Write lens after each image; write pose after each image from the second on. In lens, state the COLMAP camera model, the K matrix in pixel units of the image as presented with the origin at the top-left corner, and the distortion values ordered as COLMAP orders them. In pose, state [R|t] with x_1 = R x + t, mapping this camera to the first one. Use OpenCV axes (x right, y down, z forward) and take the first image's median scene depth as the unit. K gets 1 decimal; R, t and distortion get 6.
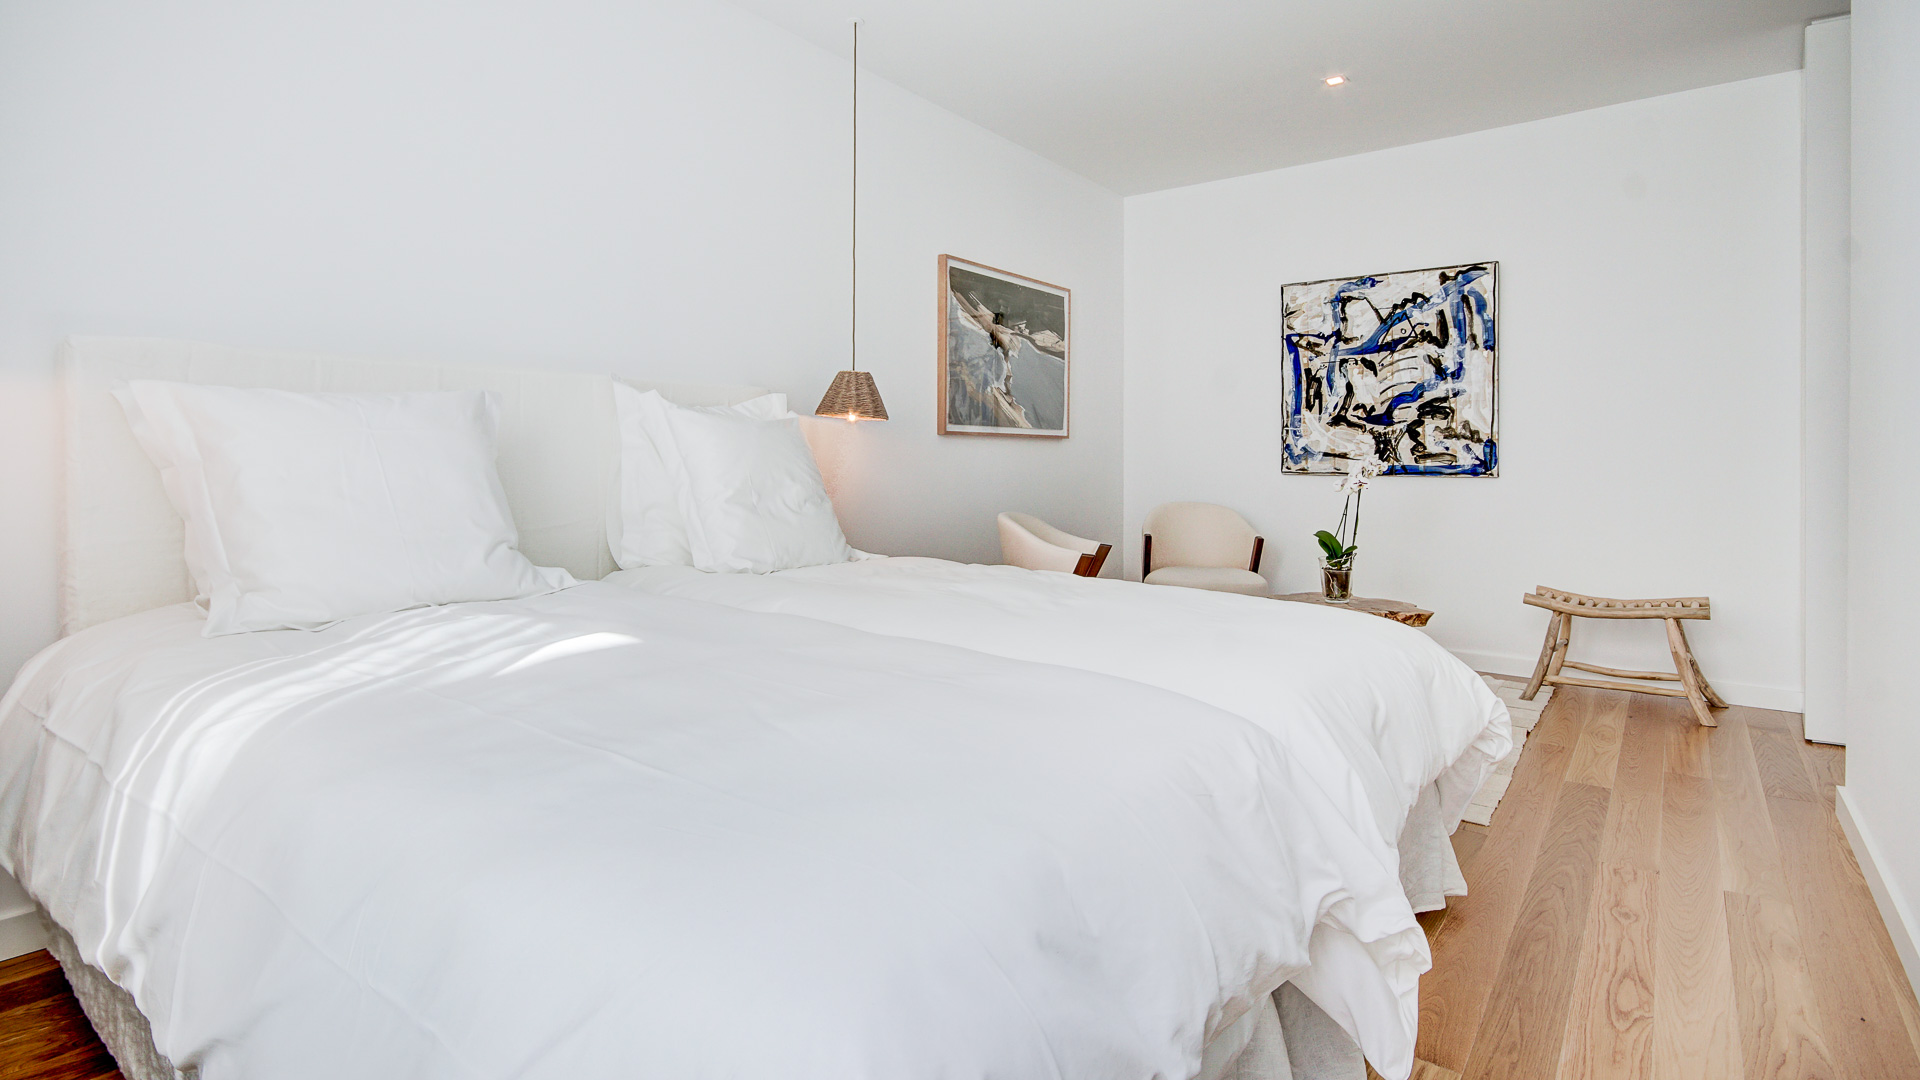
lens RADIAL K [[926.7, 0, 929.0], [0, 926.7, 498.7], [0, 0, 1]] dist [0.000933, 0.000150]
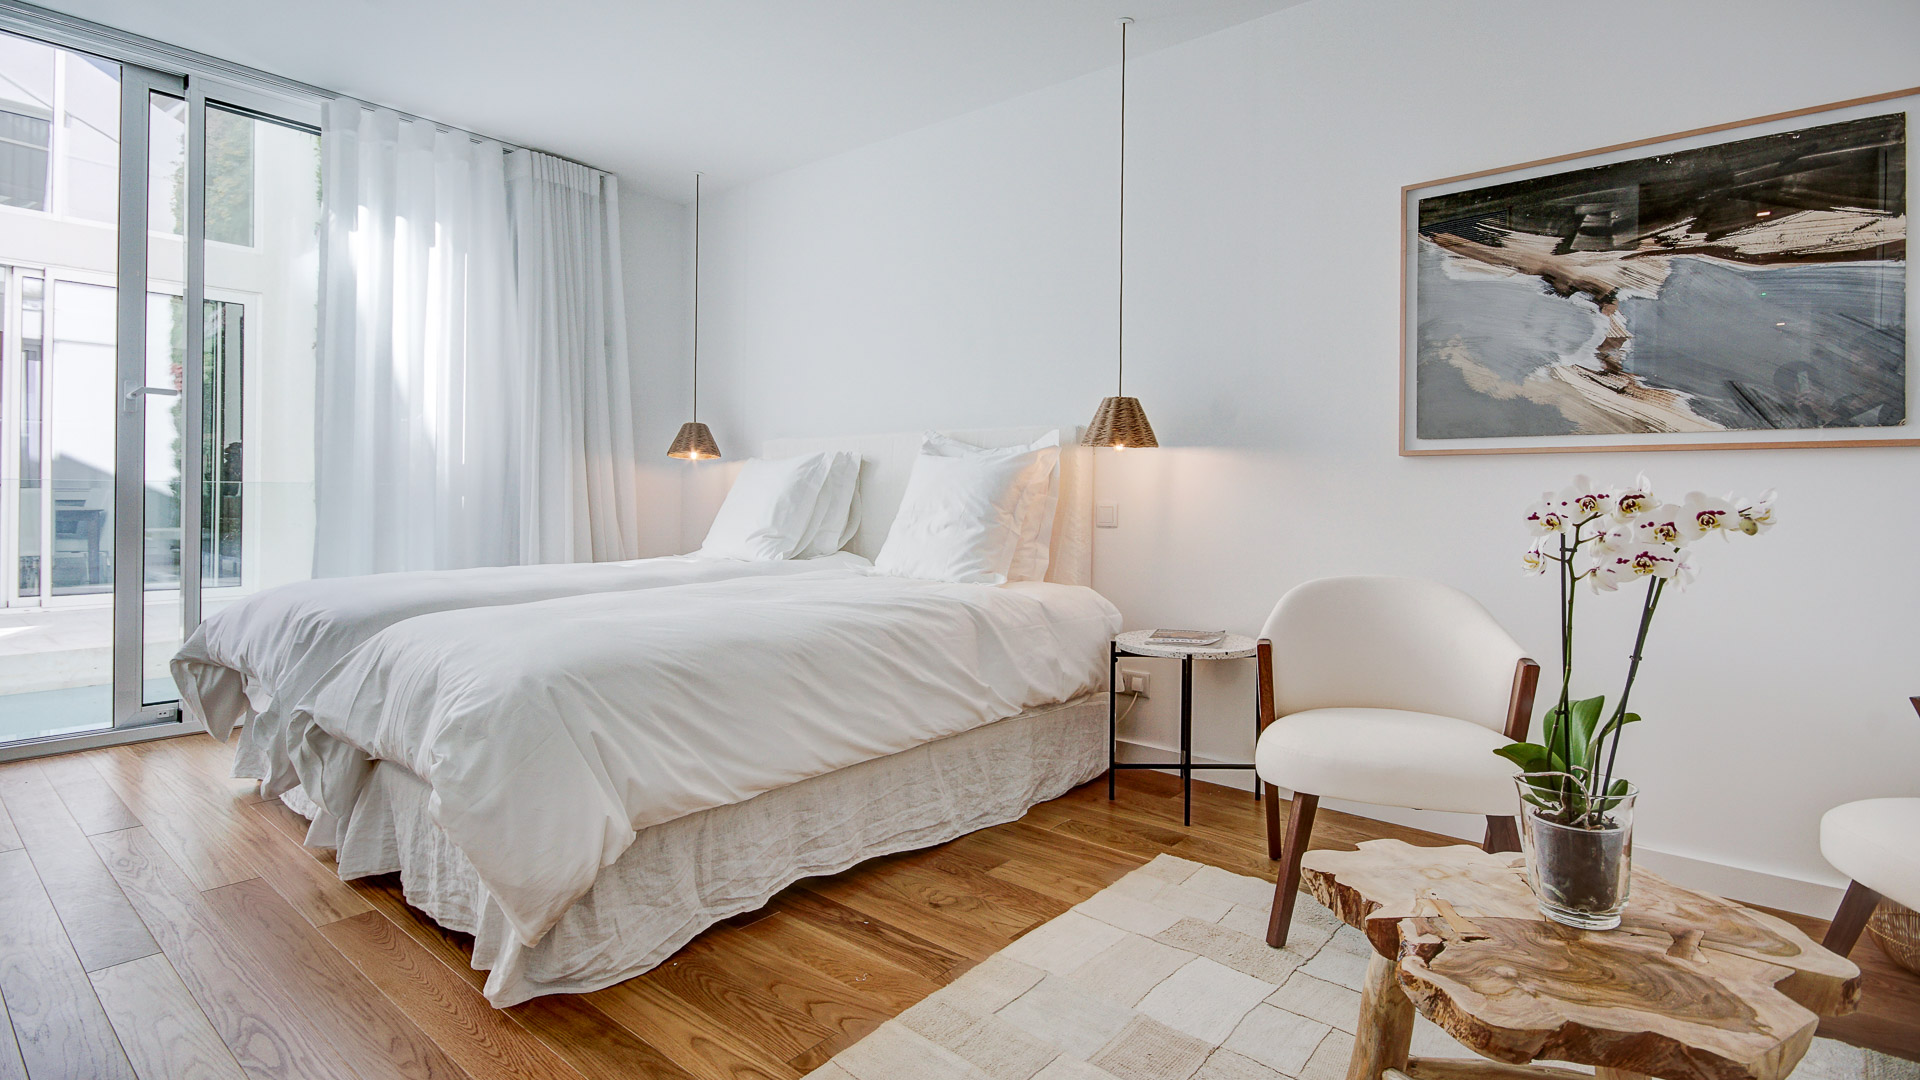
lens RADIAL K [[926.7, 0, 929.0], [0, 926.7, 498.7], [0, 0, 1]] dist [0.000933, 0.000150]
pose [[-0.027780, -0.004208, -0.999605, 0.659360], [-0.055590, 0.998450, -0.002658, -0.018316], [0.998067, 0.055494, -0.027970, 0.657759]]
